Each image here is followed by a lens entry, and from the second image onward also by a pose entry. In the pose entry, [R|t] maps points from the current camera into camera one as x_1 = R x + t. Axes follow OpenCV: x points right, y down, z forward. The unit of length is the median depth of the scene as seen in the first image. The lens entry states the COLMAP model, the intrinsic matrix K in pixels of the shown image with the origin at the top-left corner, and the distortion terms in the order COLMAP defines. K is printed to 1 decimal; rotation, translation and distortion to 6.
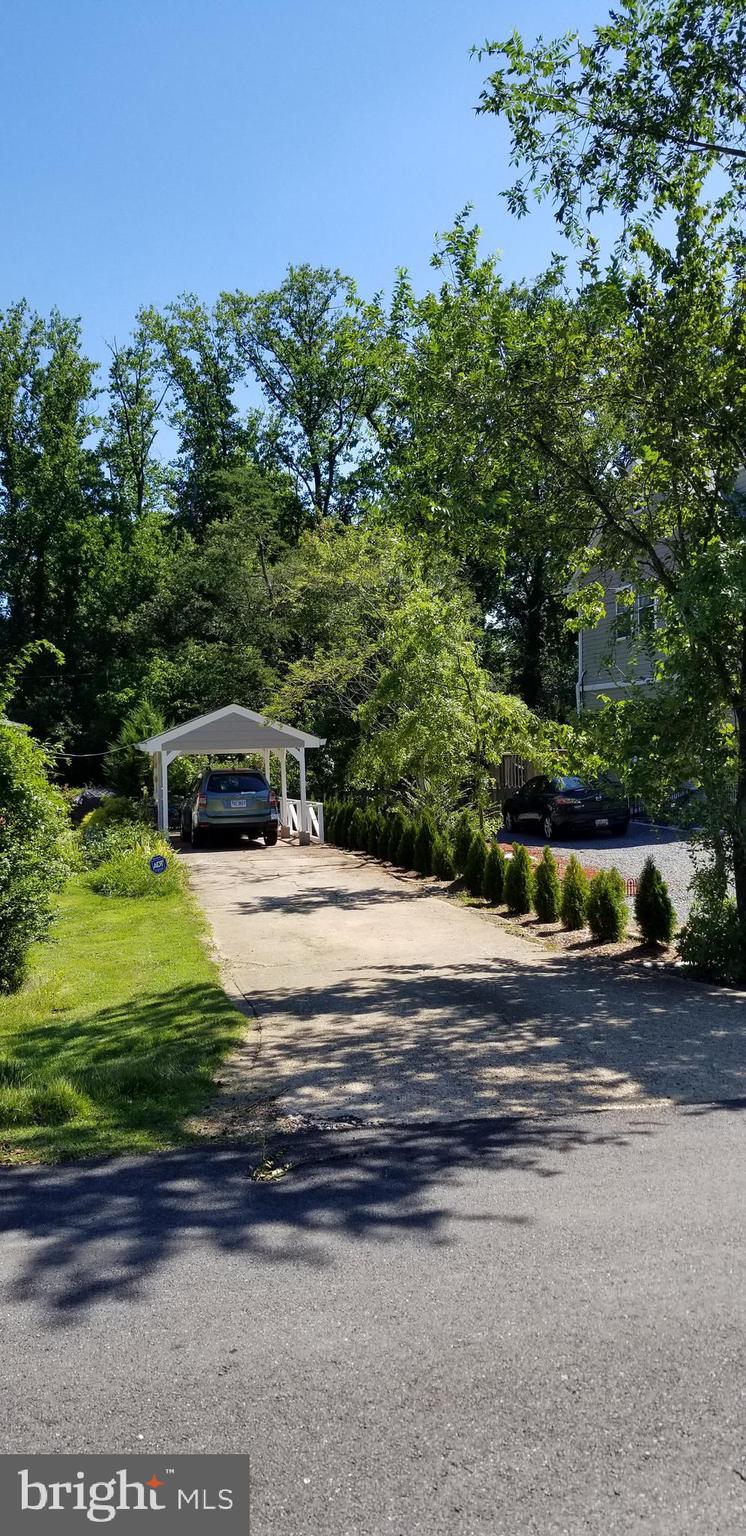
lens RADIAL K [[1217.7, 0, 373.0], [0, 1217.7, 768.0], [0, 0, 1]] dist [0.105755, -0.188664]
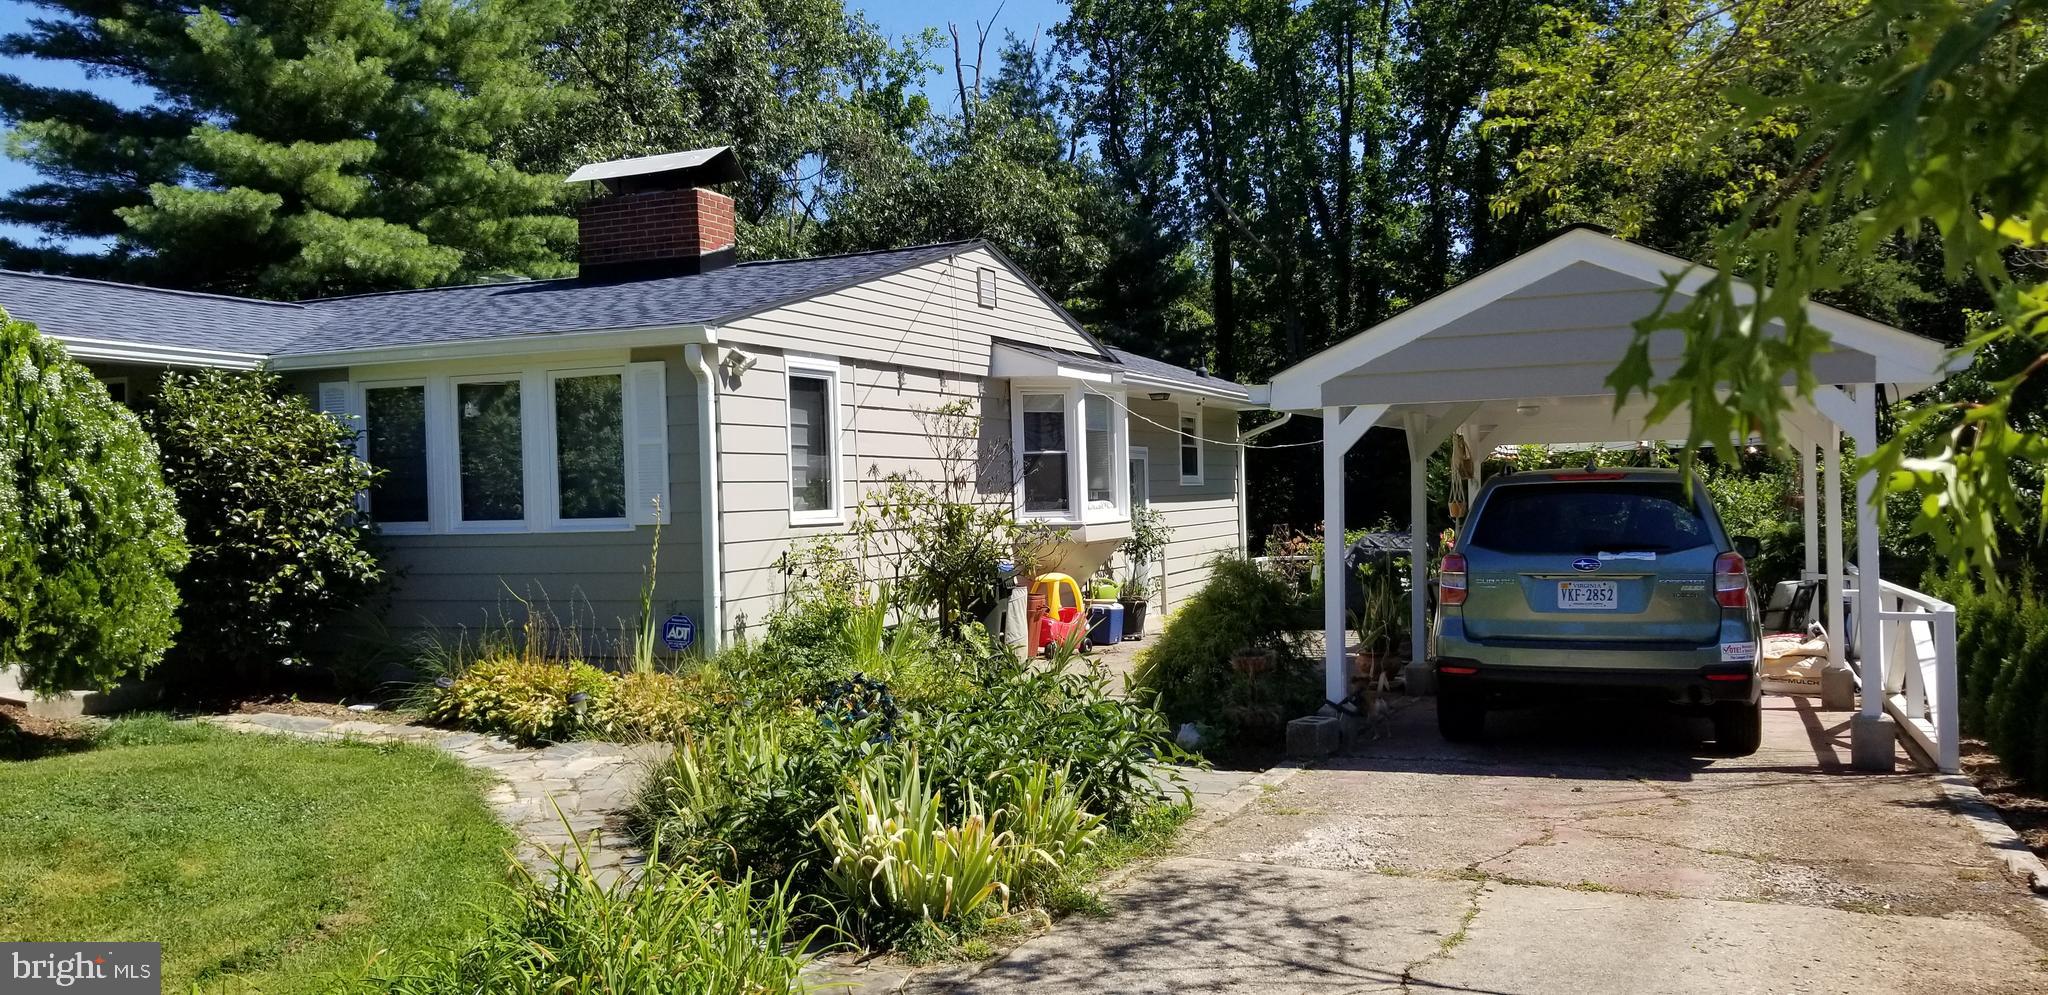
lens RADIAL K [[1575.7, 0, 1024.0], [0, 1575.7, 497.5], [0, 0, 1]] dist [0.132393, -0.256988]
pose [[0.809874, 0.005115, -0.586581, -0.002583], [-0.007155, 0.999974, -0.001159, 0.006192], [0.586560, 0.005135, 0.809890, 0.457741]]
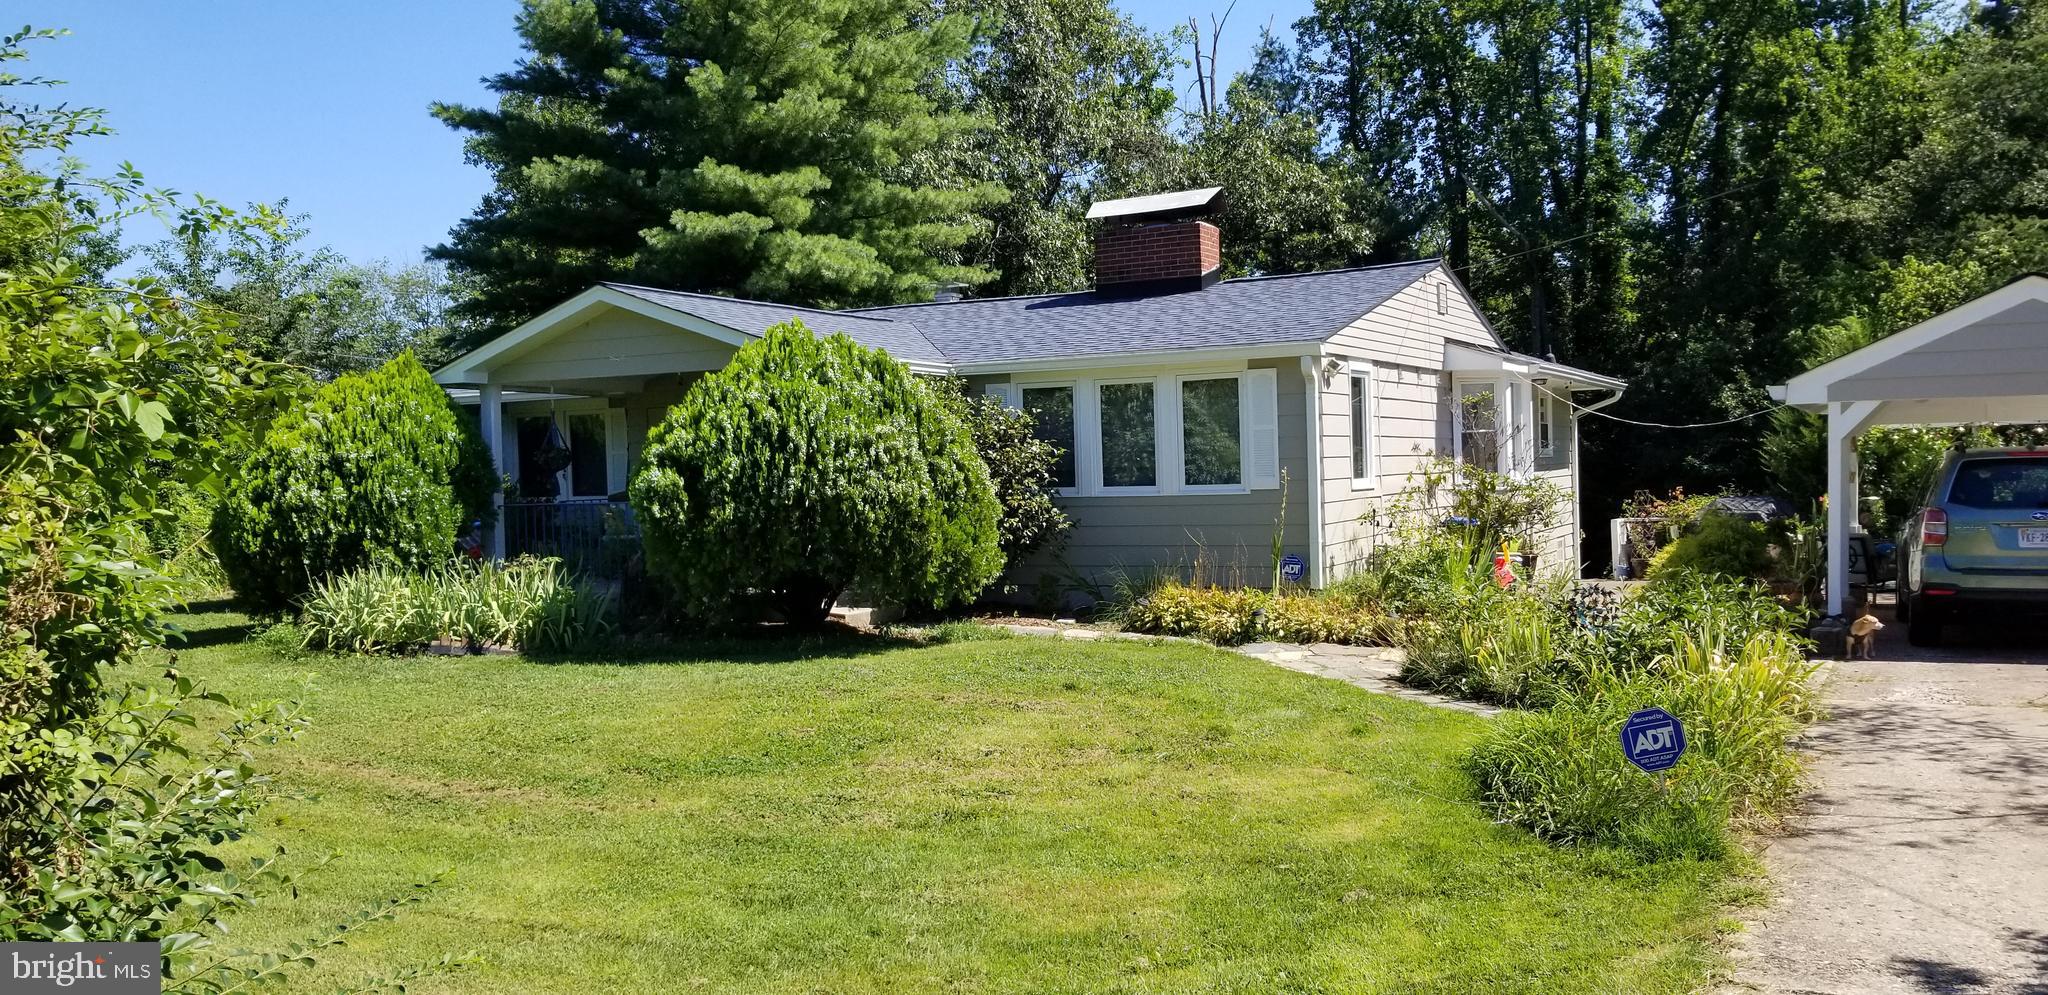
lens RADIAL K [[1623.6, 0, 1024.0], [0, 1623.6, 497.5], [0, 0, 1]] dist [0.105755, -0.188664]
pose [[0.768624, 0.016245, -0.639494, -0.018457], [-0.006180, 0.999819, 0.017971, 0.006547], [0.639671, -0.009861, 0.768586, 0.285690]]
